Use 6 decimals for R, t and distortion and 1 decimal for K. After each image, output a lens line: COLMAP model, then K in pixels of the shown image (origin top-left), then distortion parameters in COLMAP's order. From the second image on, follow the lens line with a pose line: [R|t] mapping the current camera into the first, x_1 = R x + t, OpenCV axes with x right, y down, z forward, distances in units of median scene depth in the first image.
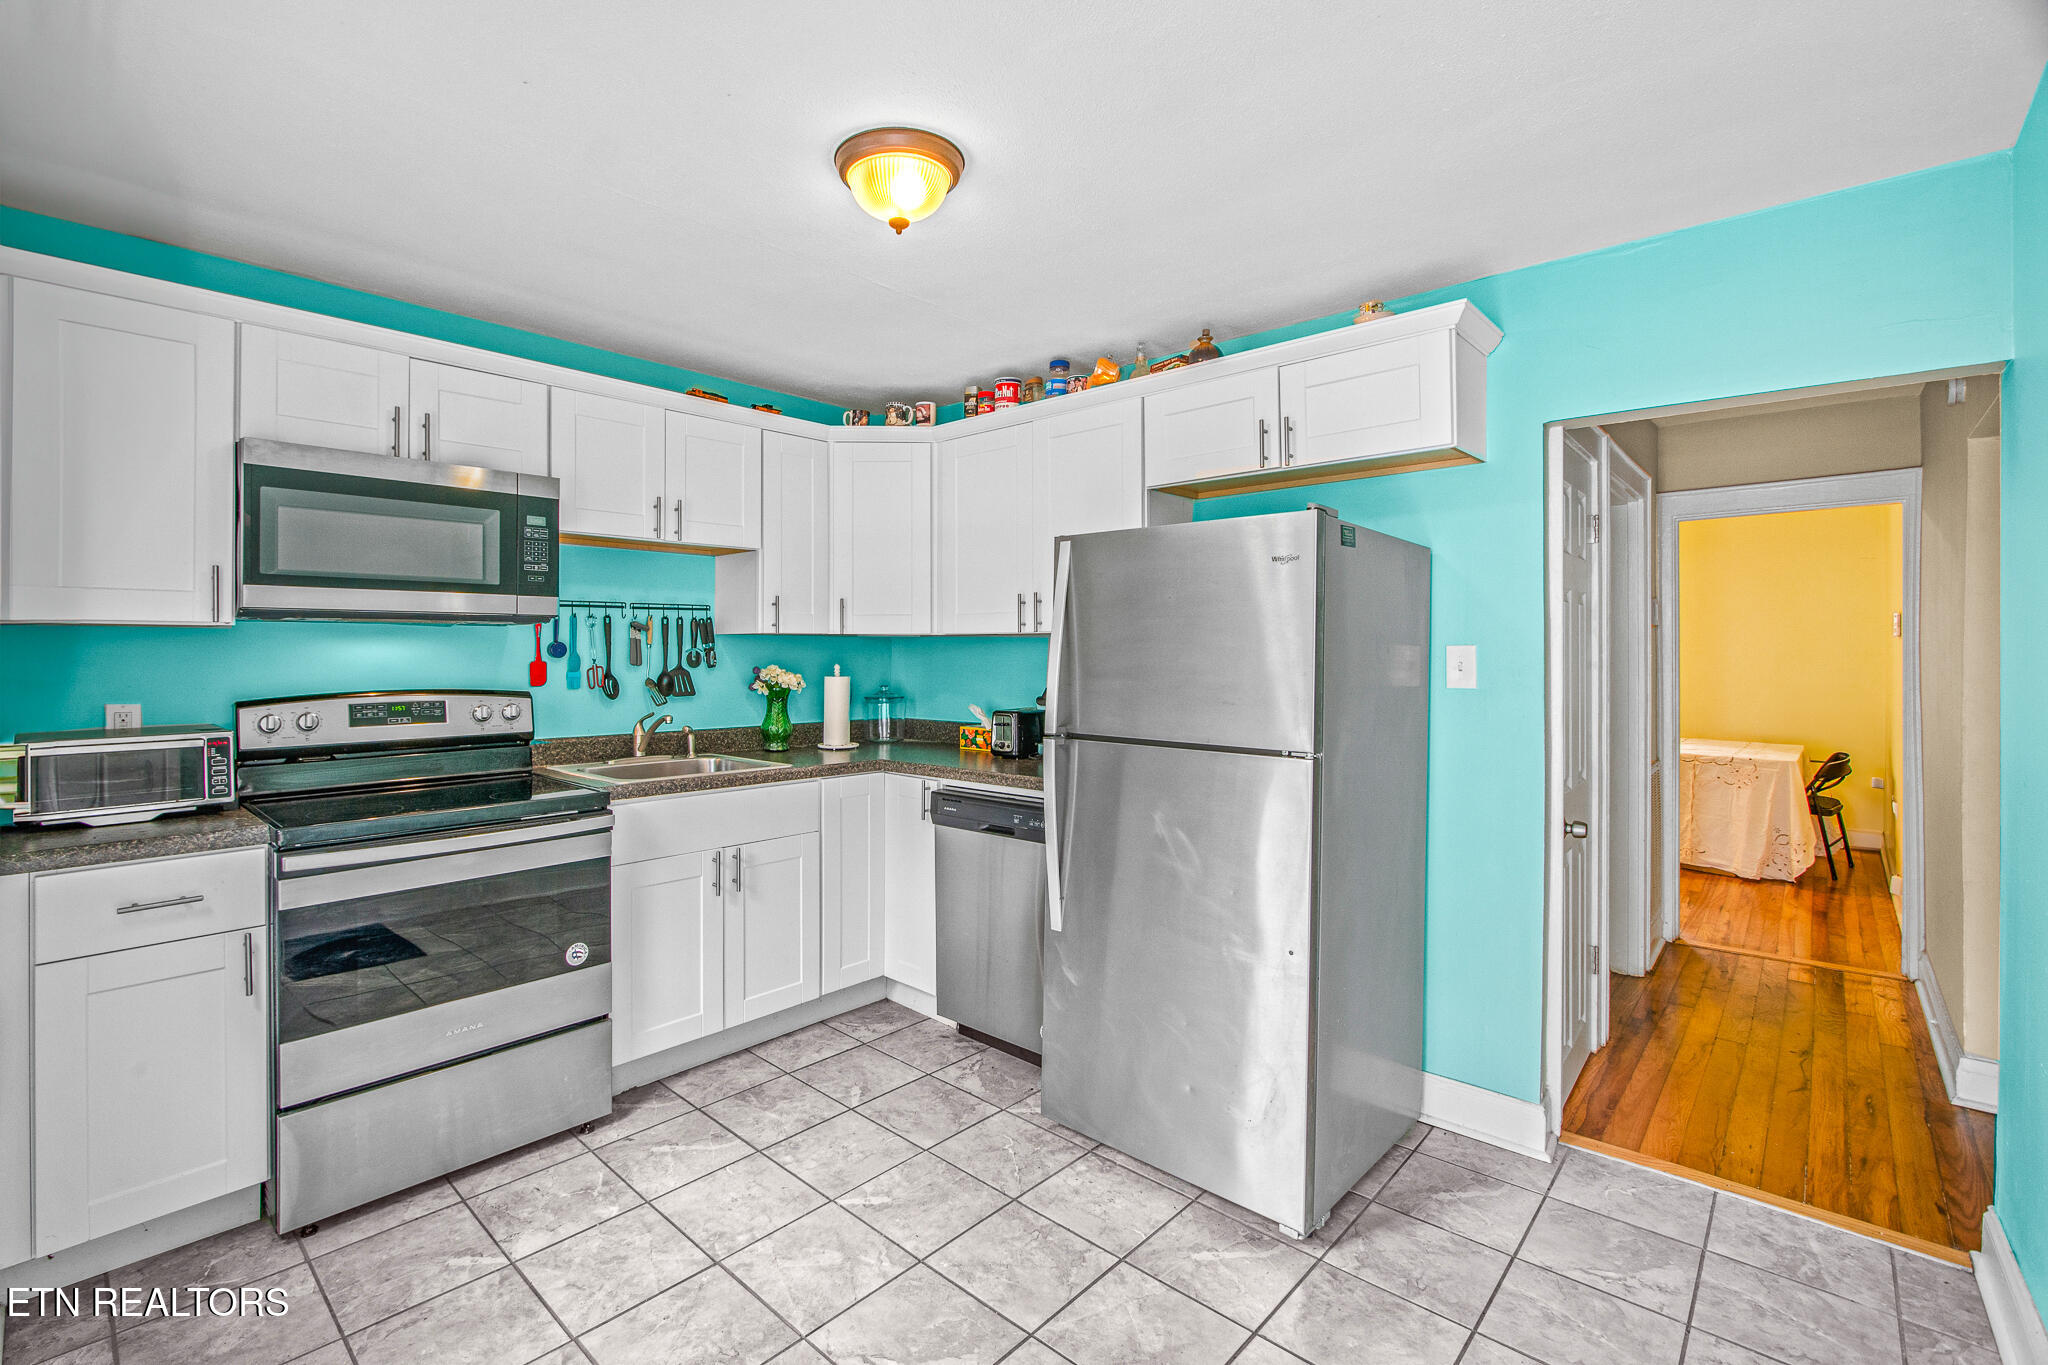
lens RADIAL K [[926.7, 0, 930.9], [0, 926.7, 650.0], [0, 0, 1]] dist [-0.015215, 0.000081]
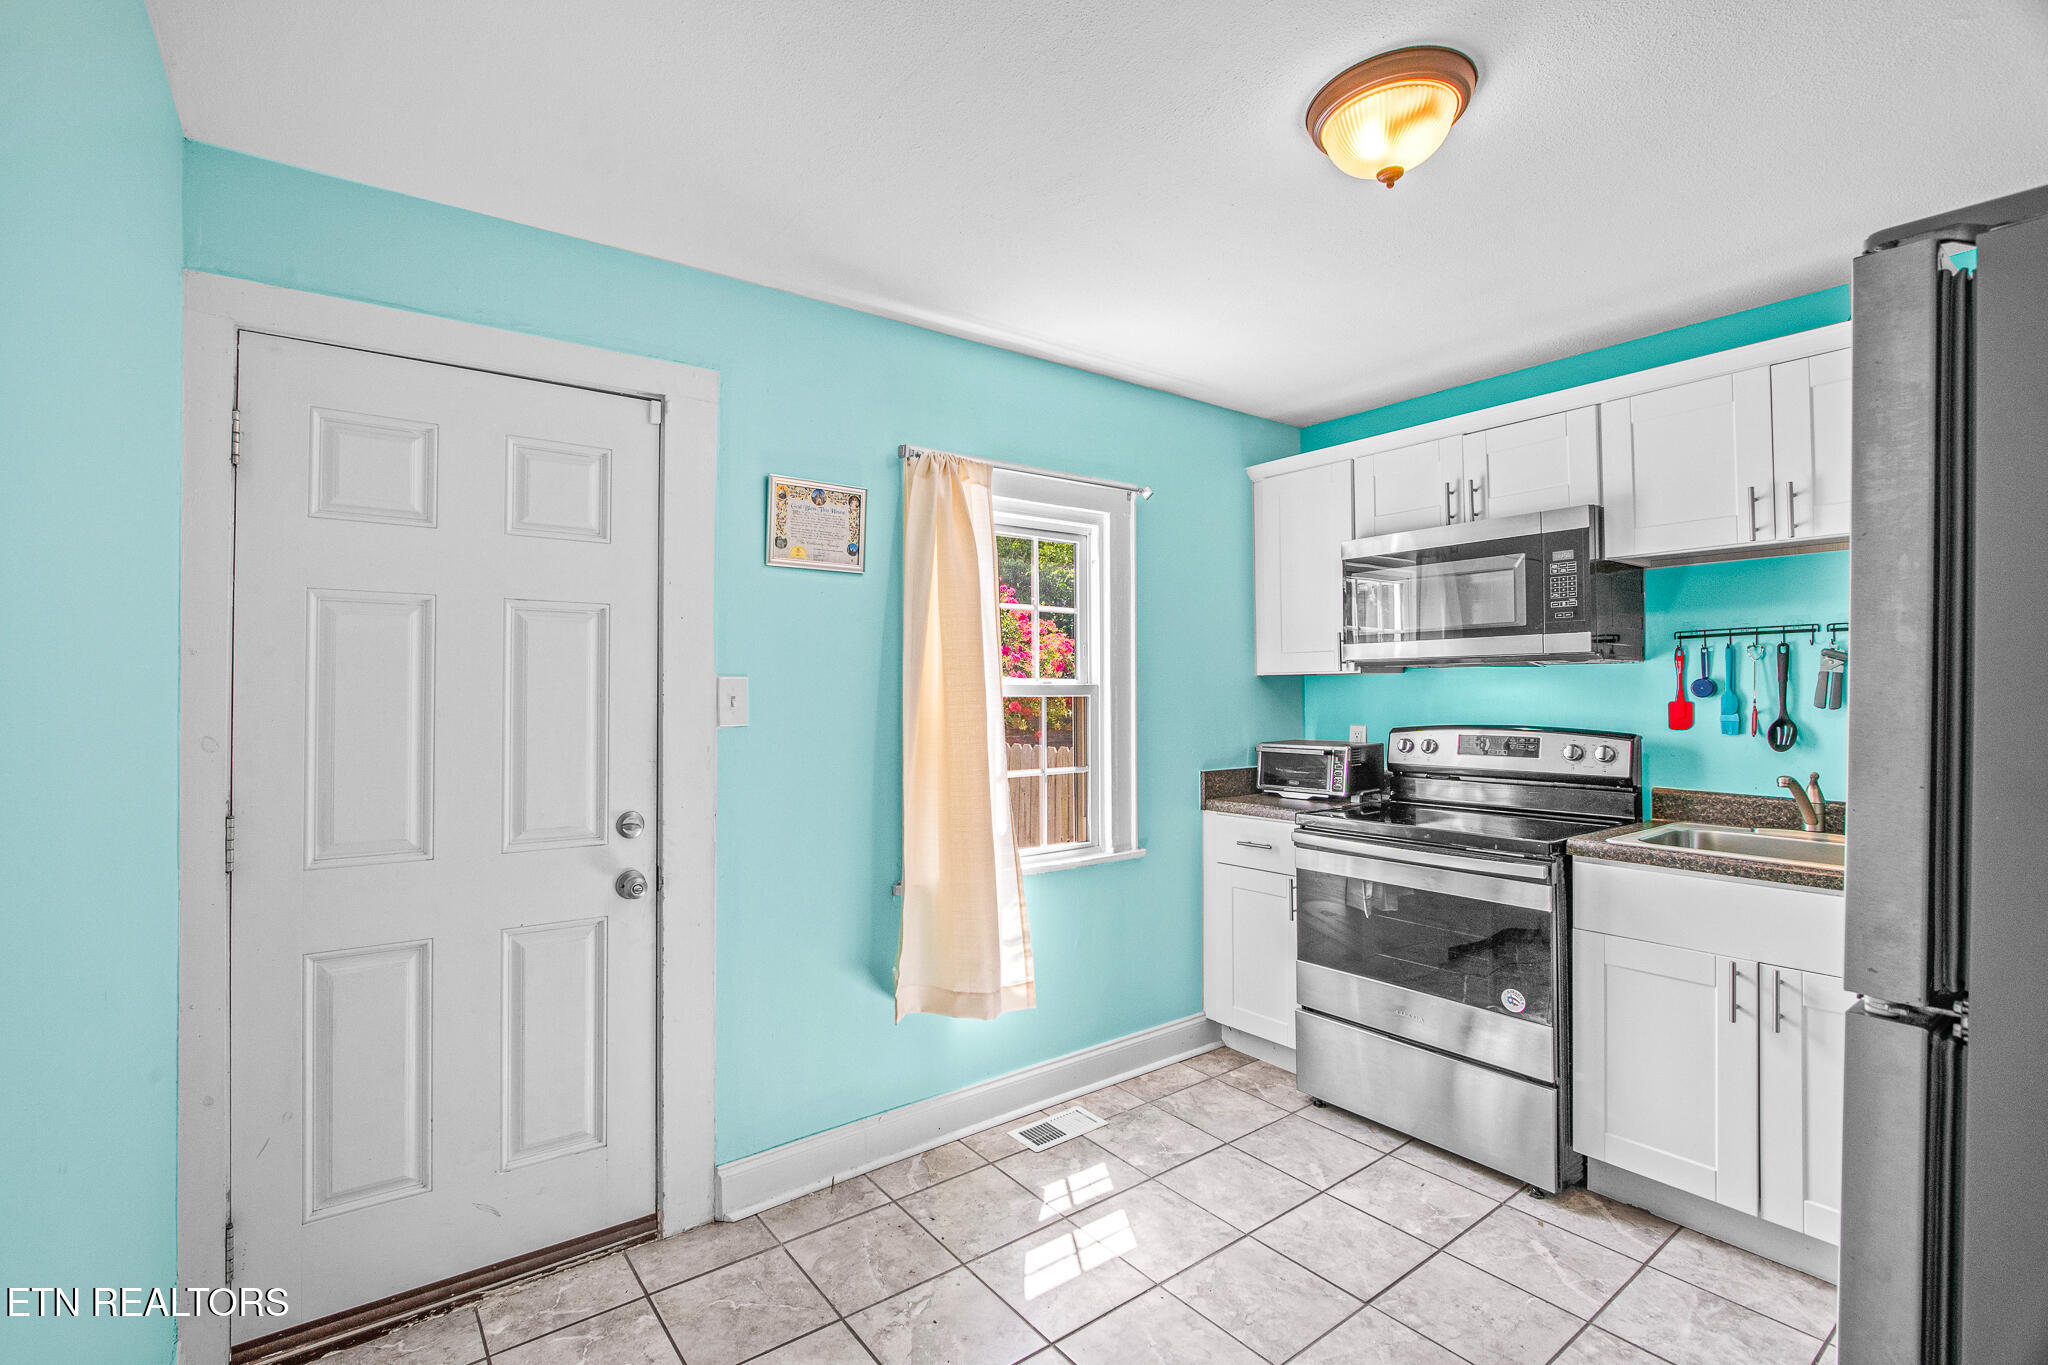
lens RADIAL K [[913.0, 0, 1024.0], [0, 913.0, 682.5], [0, 0, 1]] dist [-0.001408, -0.000252]
pose [[-0.133398, -0.013827, -0.990966, 0.597390], [0.004339, 0.999885, -0.014535, 0.004953], [0.991053, -0.006238, -0.133323, 0.569805]]
